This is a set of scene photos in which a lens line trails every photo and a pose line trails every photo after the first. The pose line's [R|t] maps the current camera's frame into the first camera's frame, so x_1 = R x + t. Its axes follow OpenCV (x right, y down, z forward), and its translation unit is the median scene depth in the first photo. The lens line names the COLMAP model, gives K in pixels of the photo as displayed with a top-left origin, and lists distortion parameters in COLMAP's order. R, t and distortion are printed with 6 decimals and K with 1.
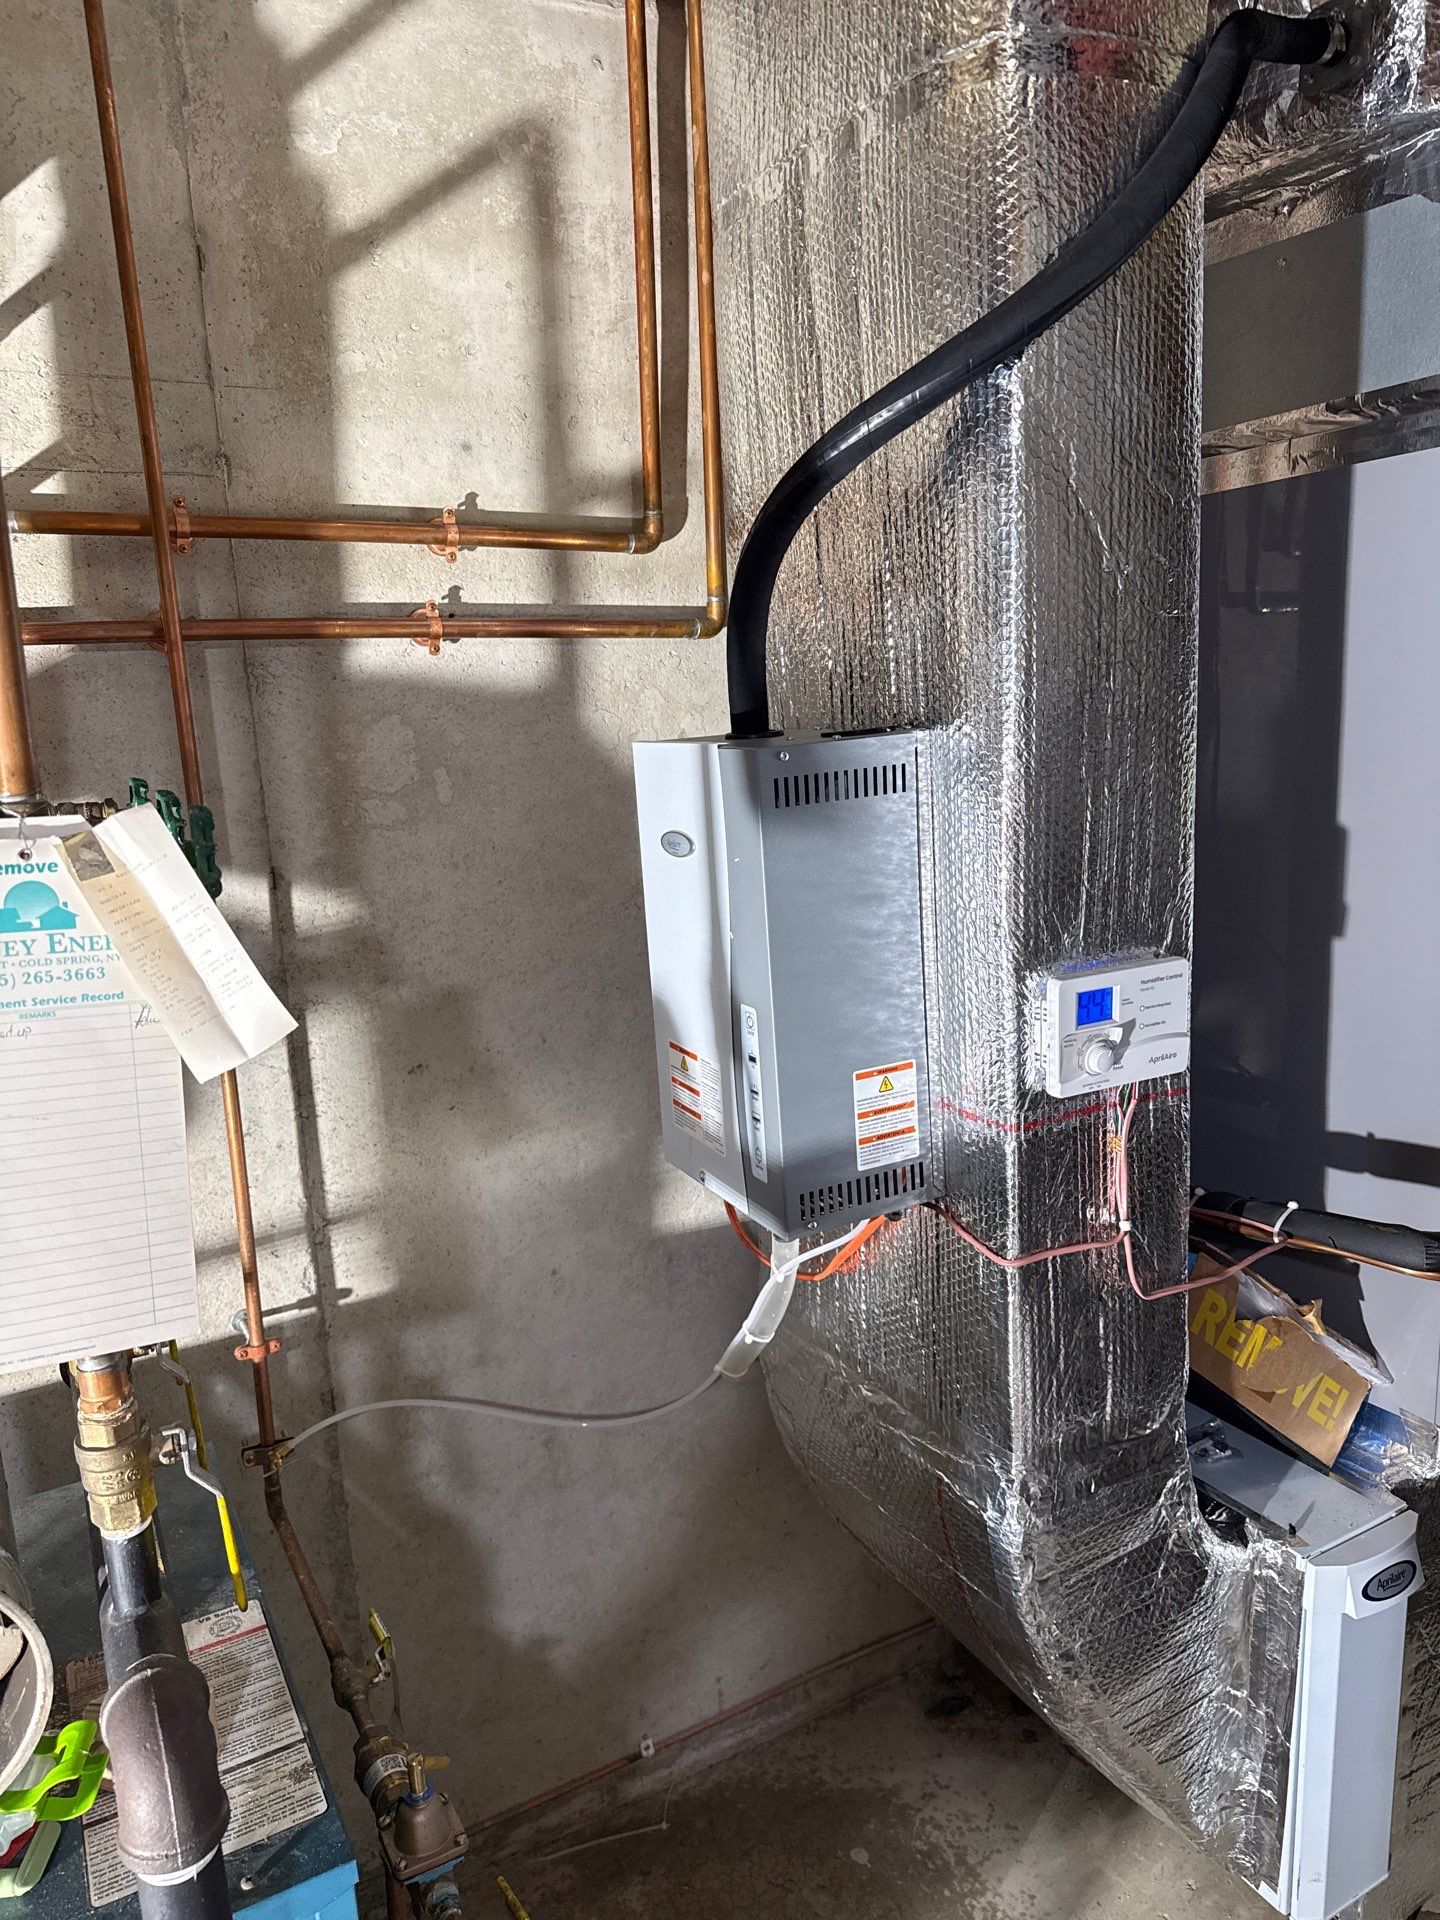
lens RADIAL K [[1331.6, 0, 707.4], [0, 1331.6, 964.3], [0, 0, 1]] dist [0.137757, -0.210044]
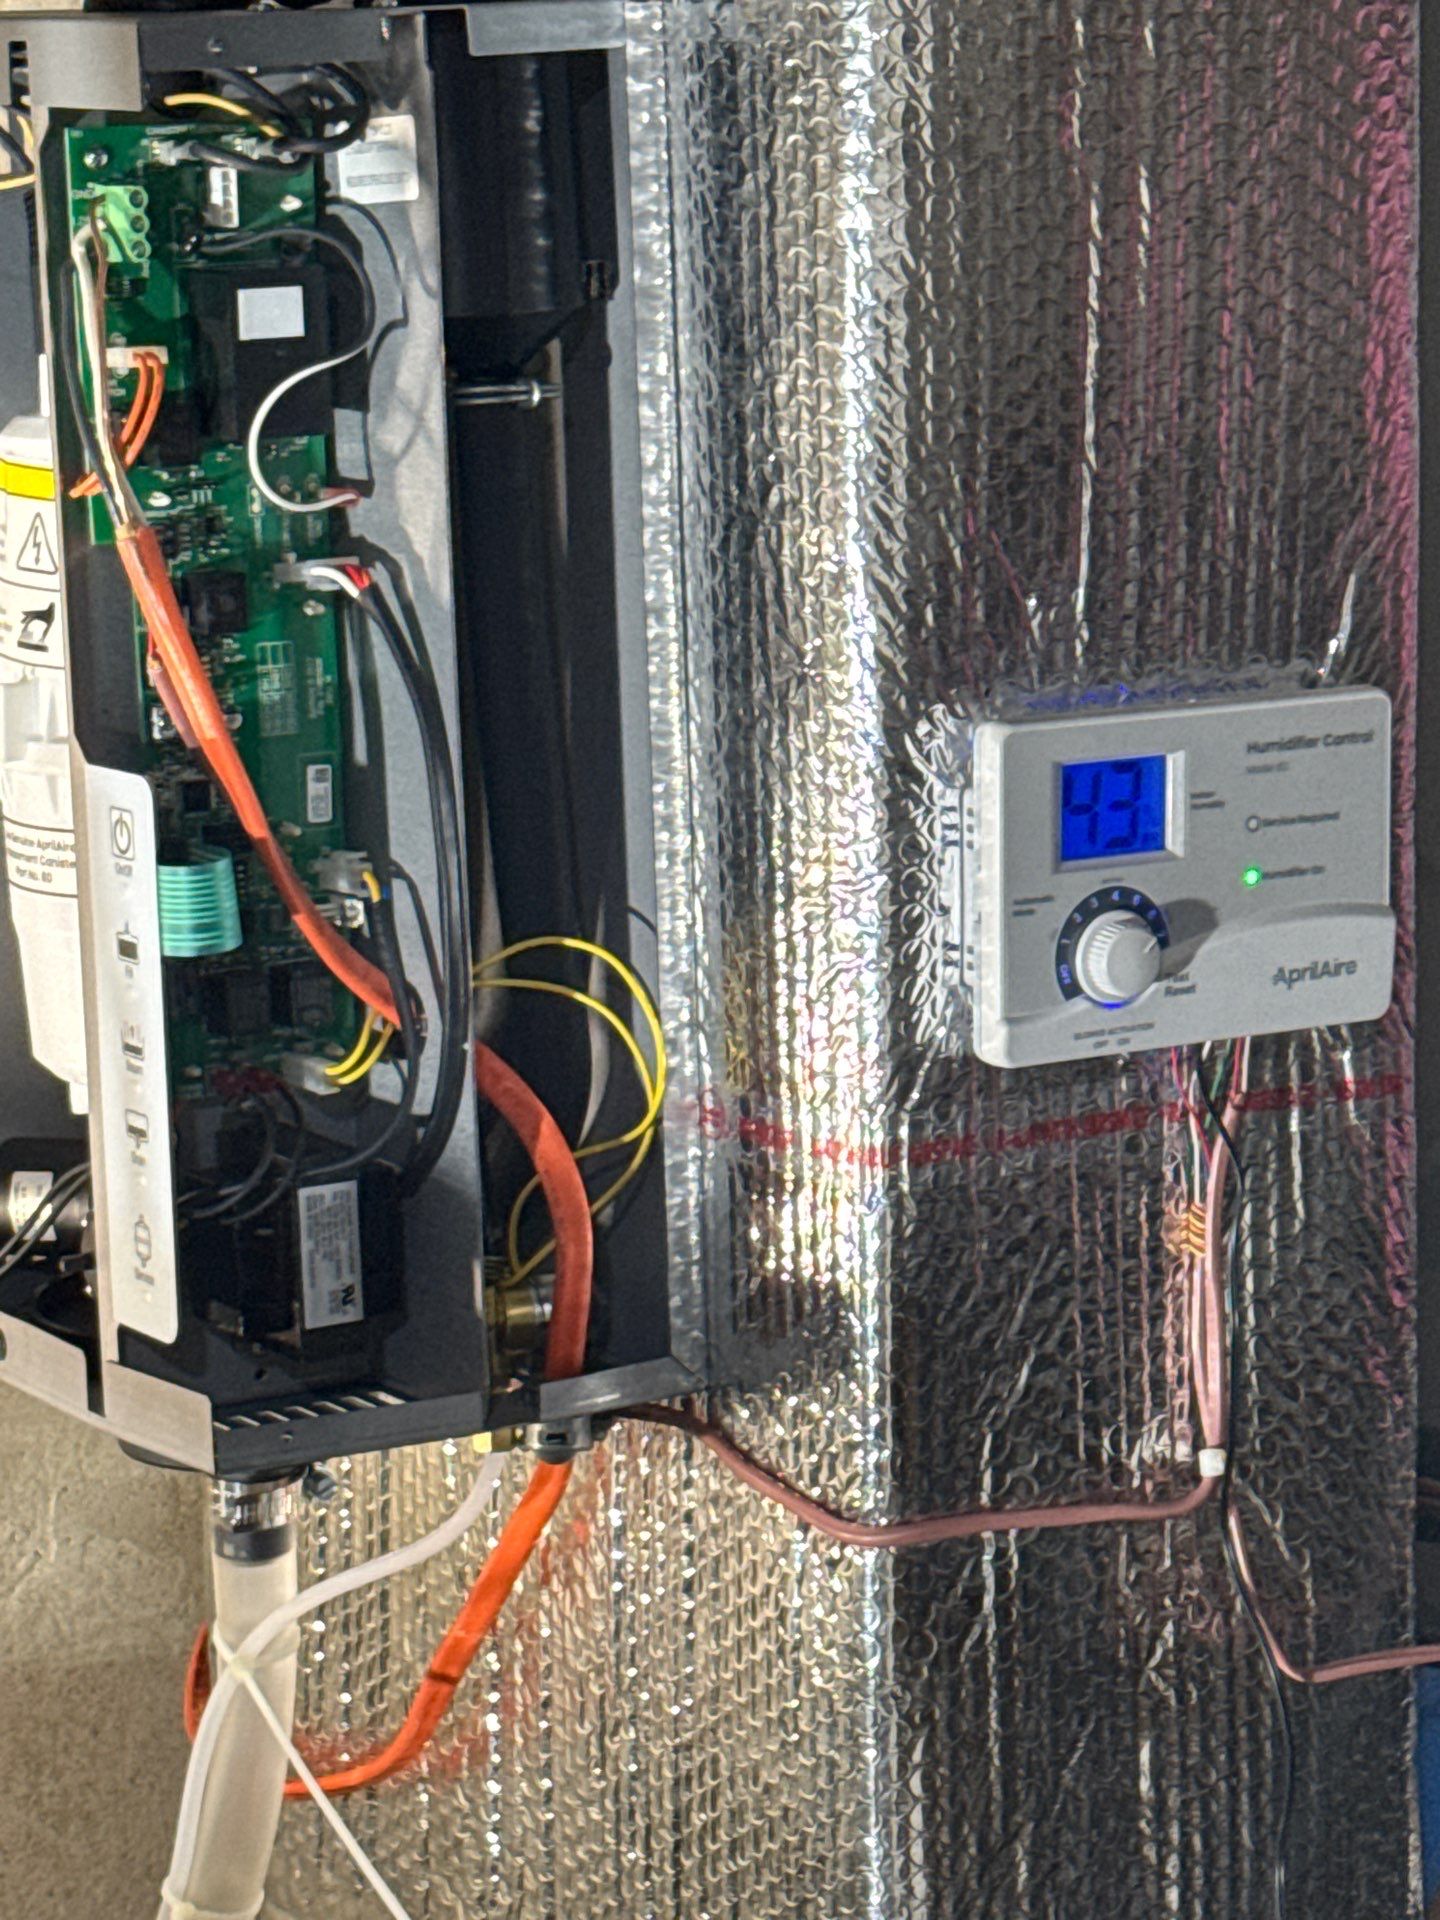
lens RADIAL K [[5379.1, 0, 797.3], [0, 5379.1, 955.7], [0, 0, 1]] dist [0.414262, -0.583995]
pose [[0.996096, 0.024574, 0.084784, 0.082768], [-0.021186, 0.998950, -0.040632, 0.120928], [-0.085693, 0.038677, 0.995571, -0.369933]]
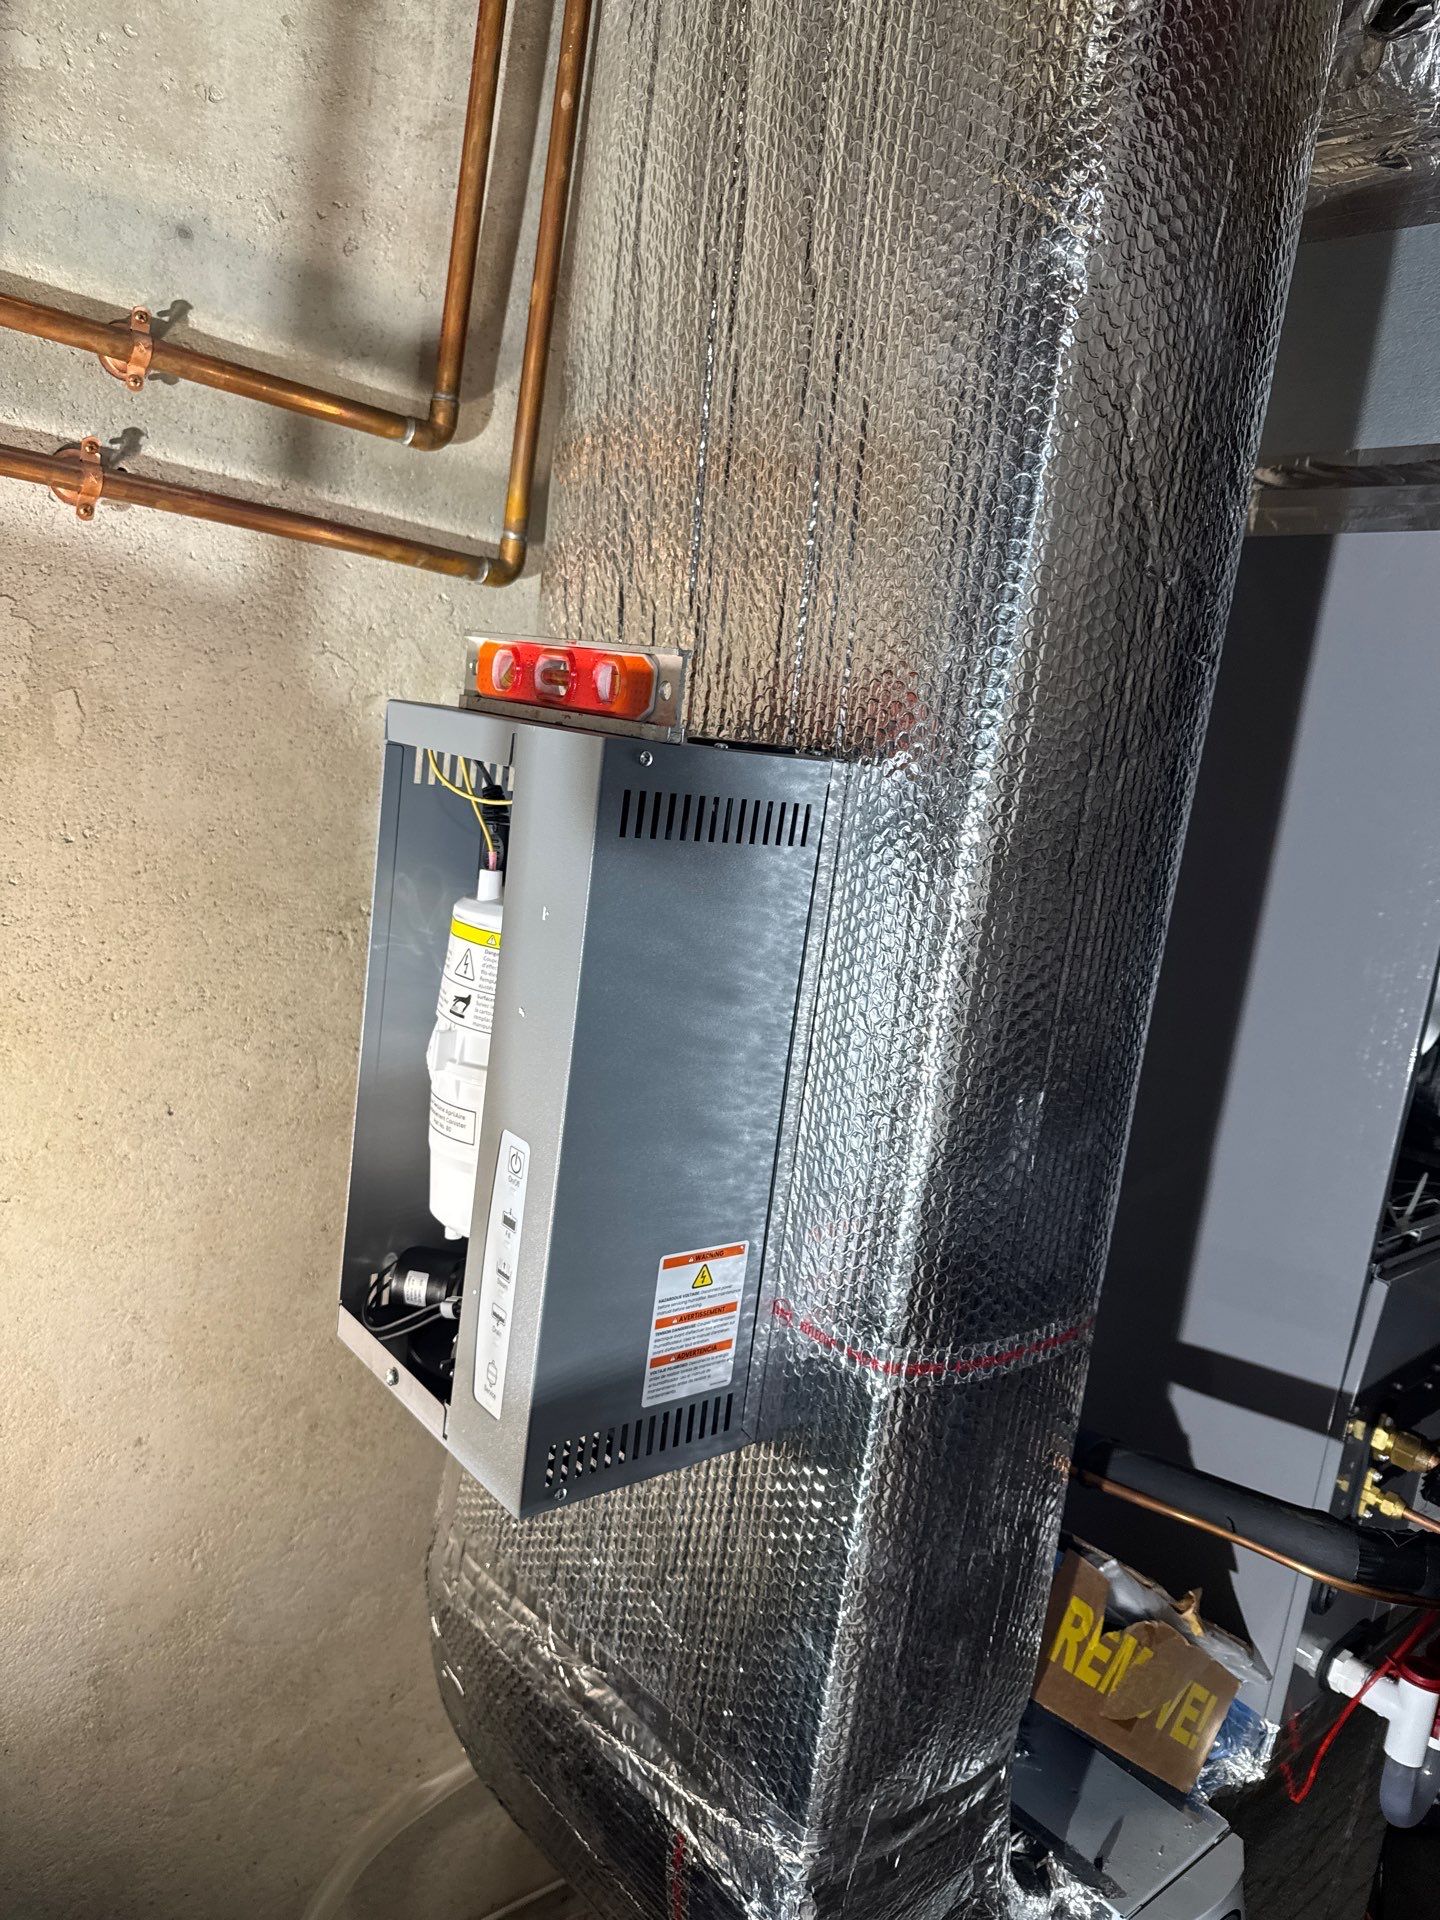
lens RADIAL K [[1385.4, 0, 720.0], [0, 1385.4, 960.0], [0, 0, 1]] dist [0.003147, -0.003932]
pose [[0.962307, 0.139521, 0.233451, -0.038616], [-0.132861, 0.990153, -0.044098, -0.034492], [-0.237304, 0.011420, 0.971368, 0.325981]]
